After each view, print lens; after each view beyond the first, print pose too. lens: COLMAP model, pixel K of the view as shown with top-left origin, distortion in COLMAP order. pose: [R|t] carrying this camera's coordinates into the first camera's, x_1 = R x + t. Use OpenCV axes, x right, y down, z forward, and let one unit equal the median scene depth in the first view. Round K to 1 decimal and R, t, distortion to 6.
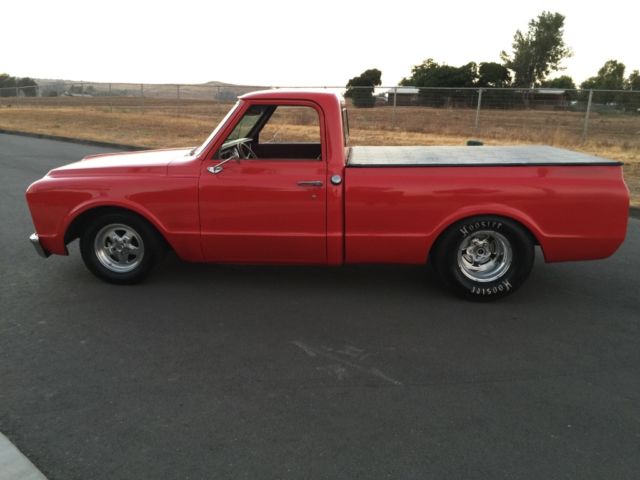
lens RADIAL K [[559.9, 0, 321.1], [0, 559.9, 229.6], [0, 0, 1]] dist [0.086586, -0.132199]
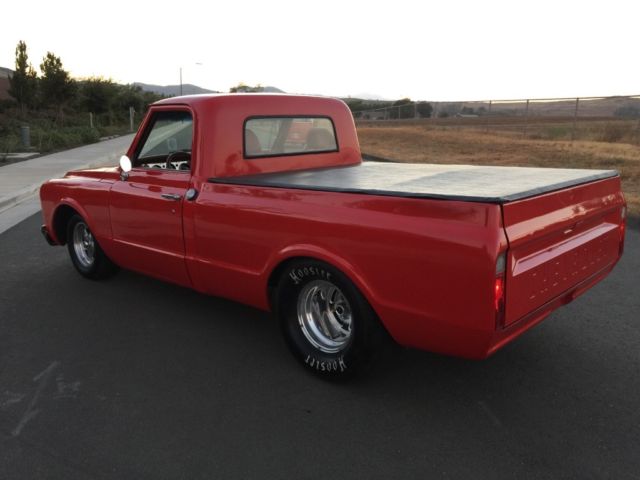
lens RADIAL K [[559.9, 0, 321.1], [0, 559.9, 229.6], [0, 0, 1]] dist [0.086586, -0.132199]
pose [[0.782808, 0.103475, -0.613600, 0.327594], [-0.123264, 0.992323, 0.010086, -0.031524], [0.609933, 0.067739, 0.789552, 0.195957]]
